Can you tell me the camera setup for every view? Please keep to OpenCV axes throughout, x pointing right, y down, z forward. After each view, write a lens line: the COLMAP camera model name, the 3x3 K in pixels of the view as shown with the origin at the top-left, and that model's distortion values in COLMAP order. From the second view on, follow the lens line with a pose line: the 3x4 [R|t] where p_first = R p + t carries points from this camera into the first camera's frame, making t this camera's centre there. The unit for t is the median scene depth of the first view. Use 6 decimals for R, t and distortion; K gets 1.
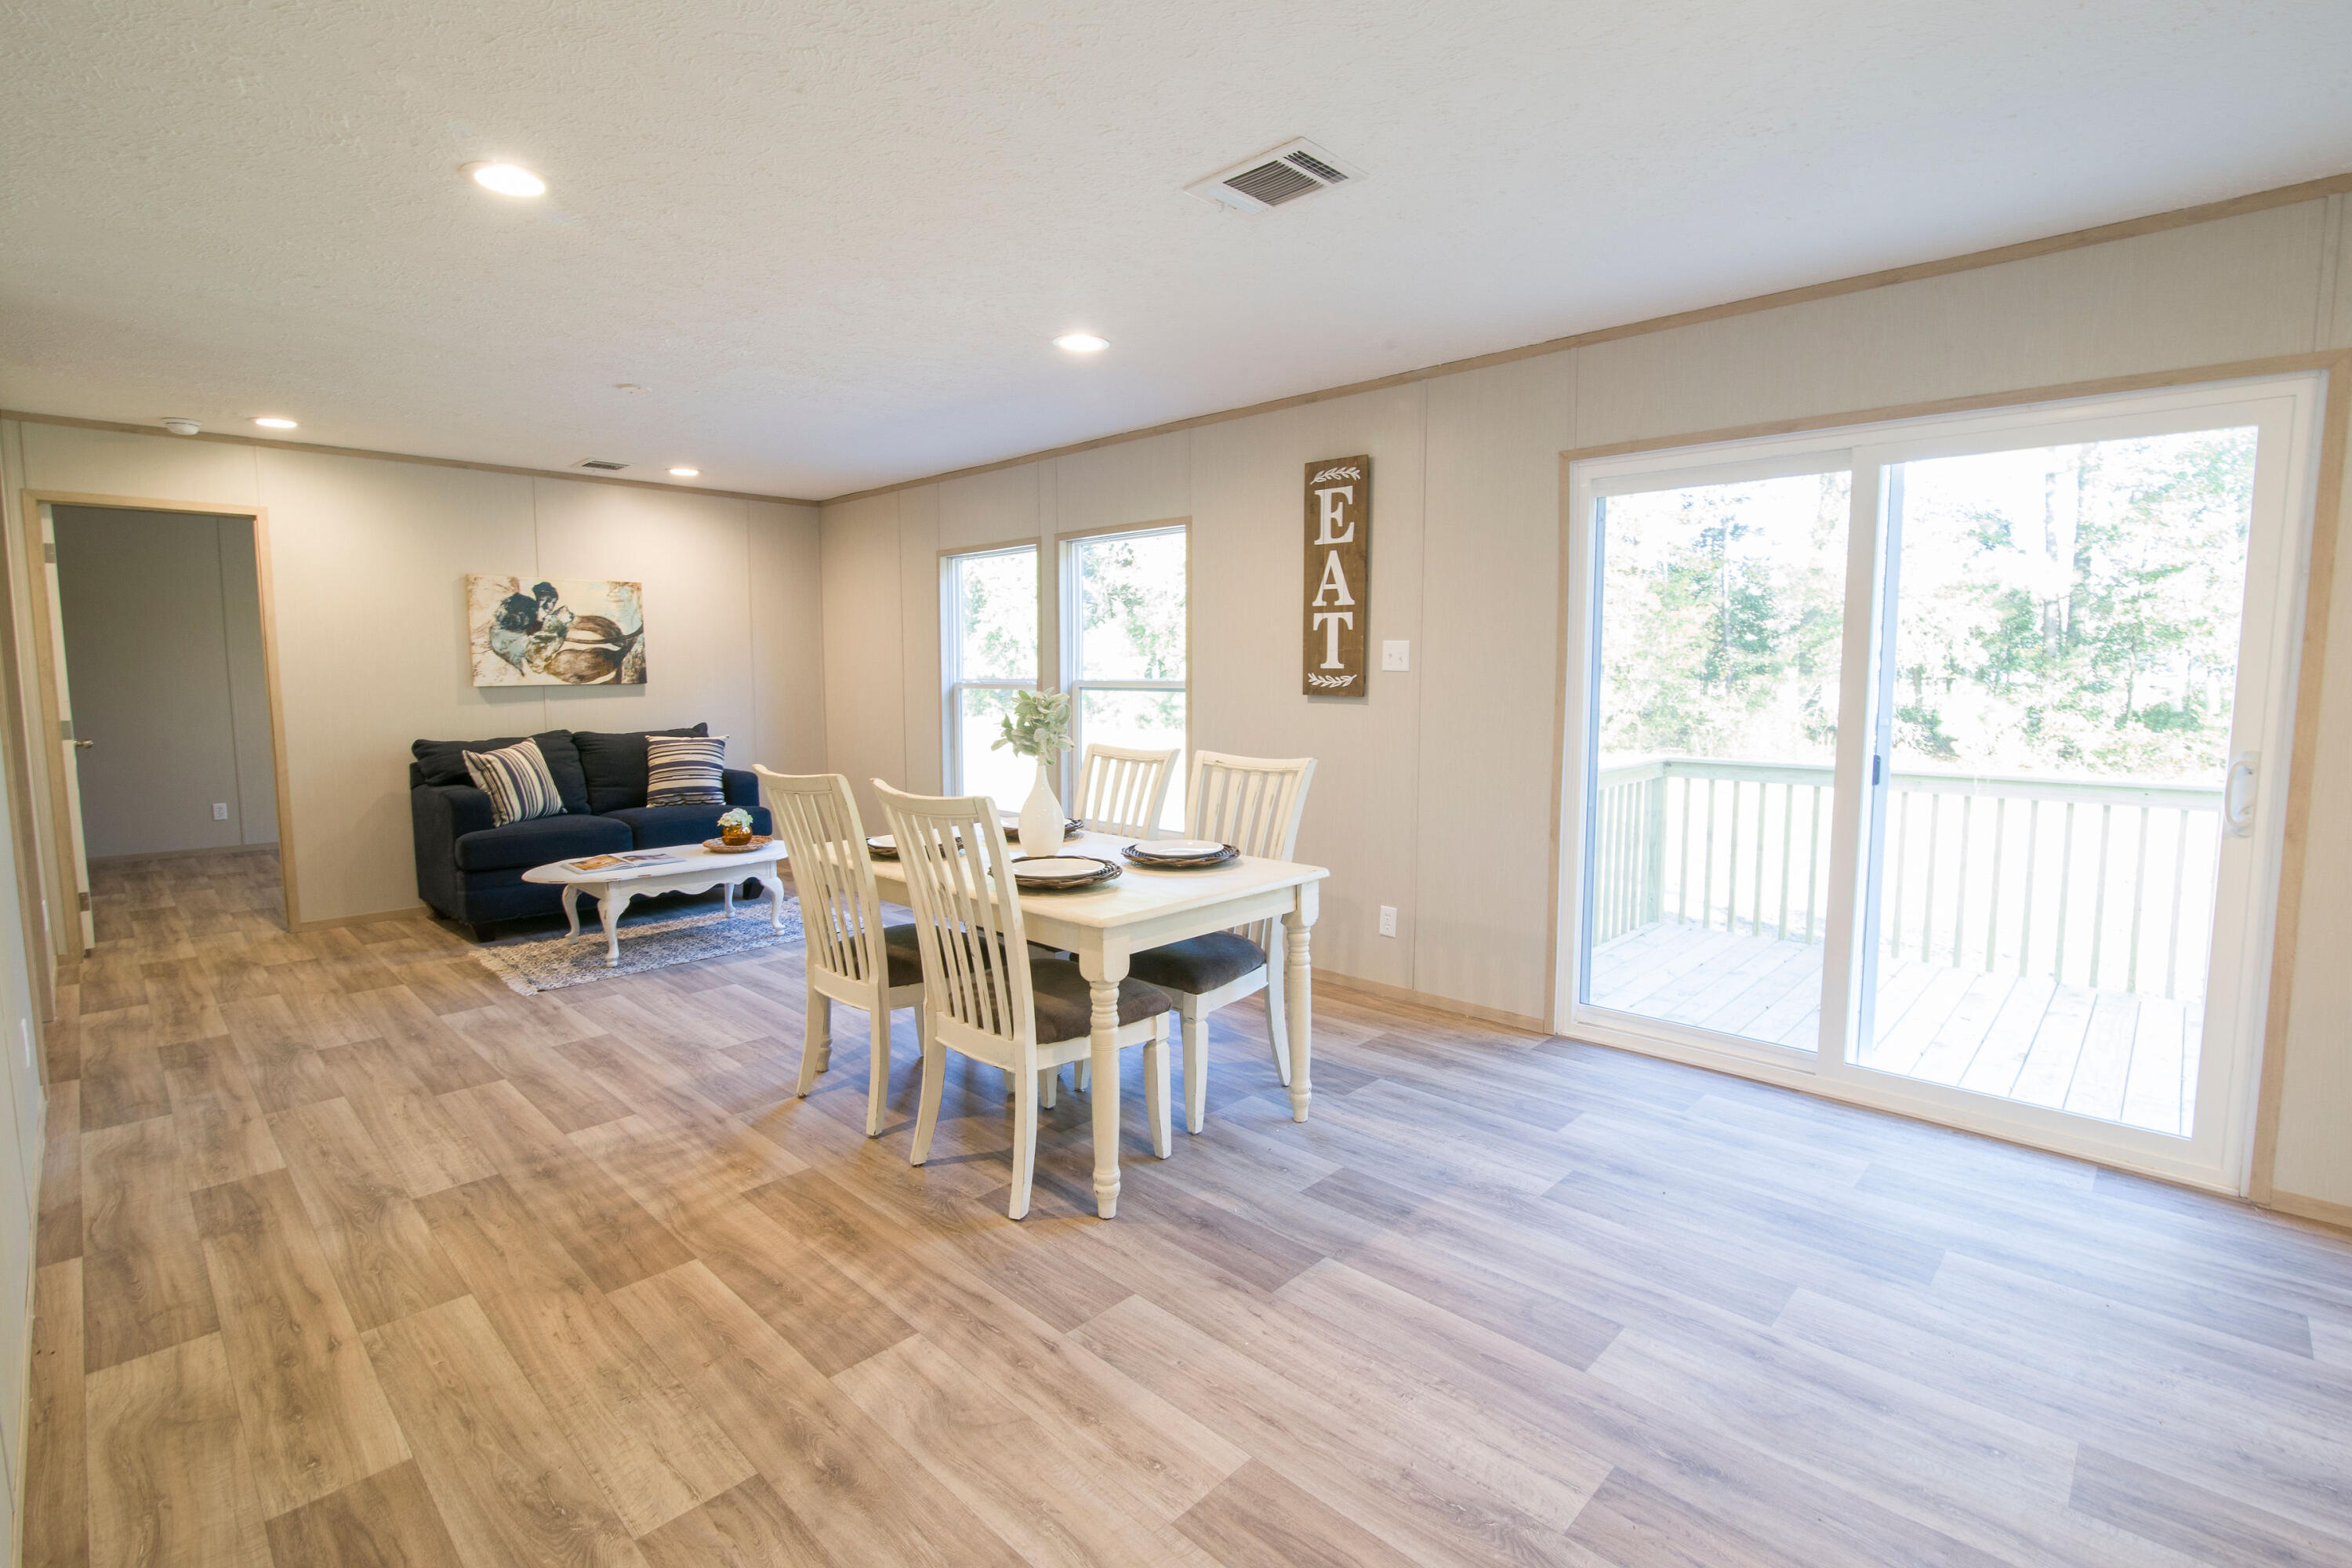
lens RADIAL K [[1074.5, 0, 1173.7], [0, 1074.5, 774.0], [0, 0, 1]] dist [-0.027404, 0.004581]
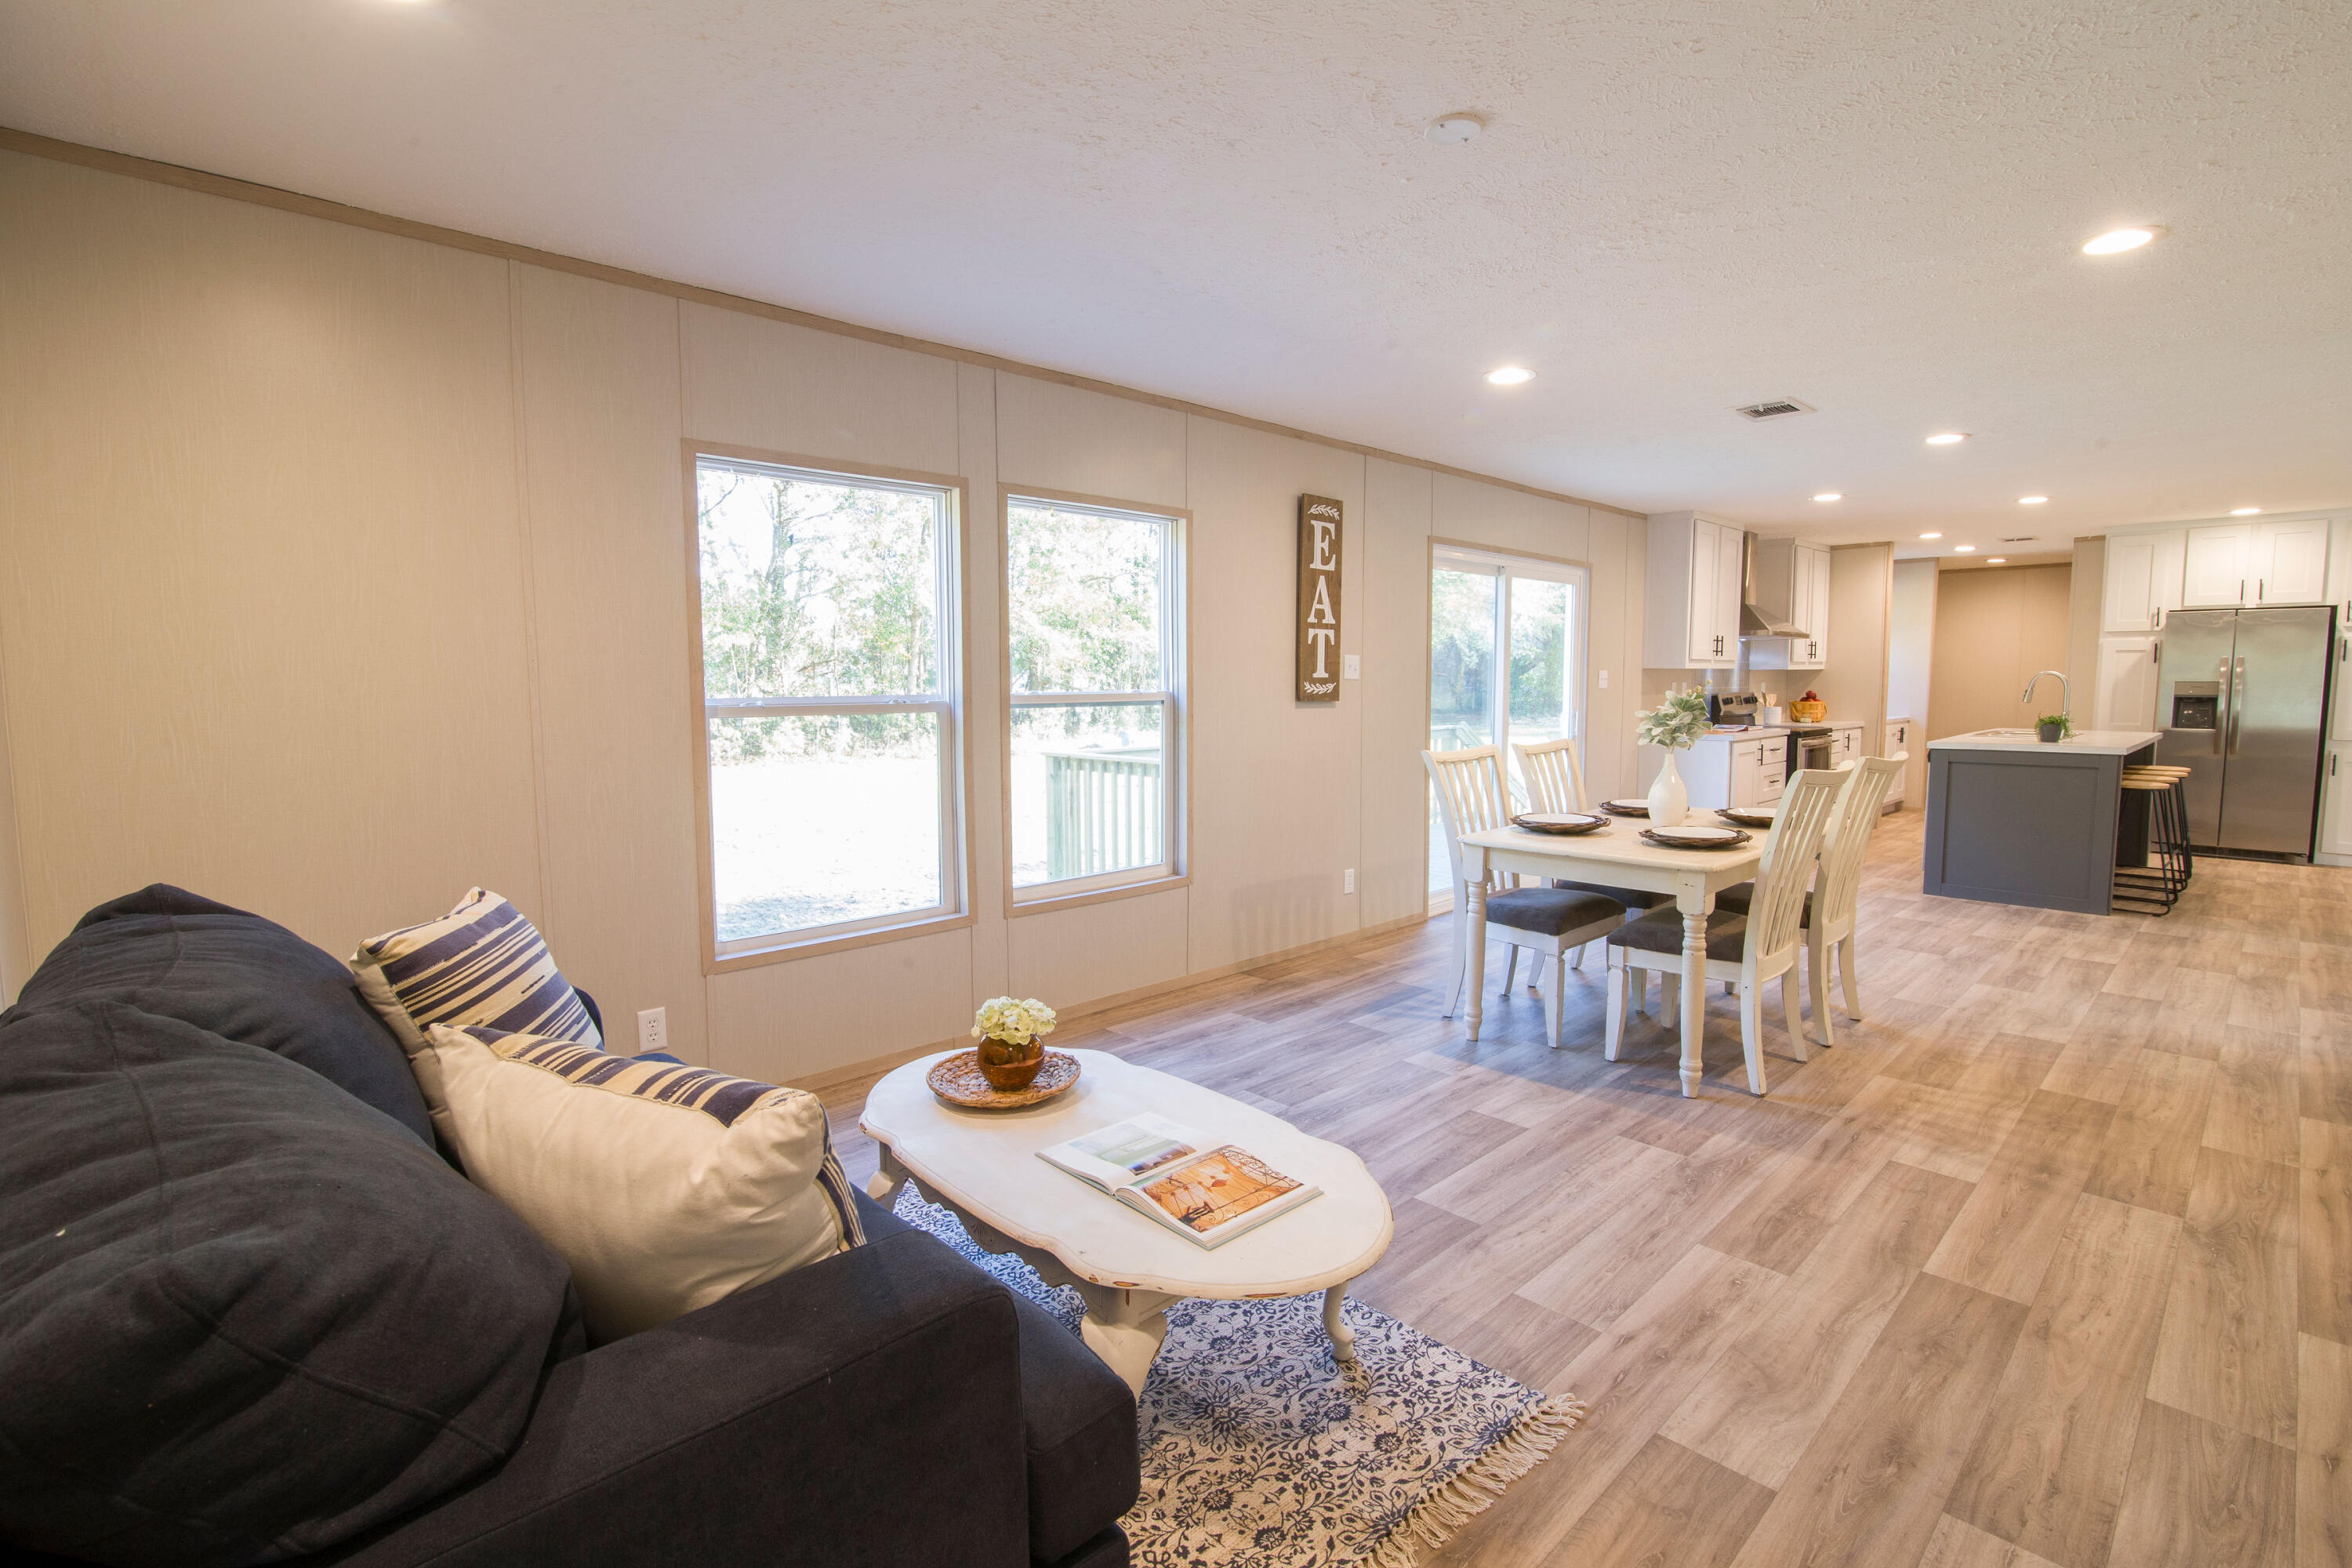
lens RADIAL K [[1074.5, 0, 1173.7], [0, 1074.5, 774.0], [0, 0, 1]] dist [-0.027404, 0.004581]
pose [[0.052574, -0.087692, 0.994759, -0.138133], [0.101916, 0.991407, 0.082010, -0.014430], [-0.993403, 0.097070, 0.061060, 0.148835]]
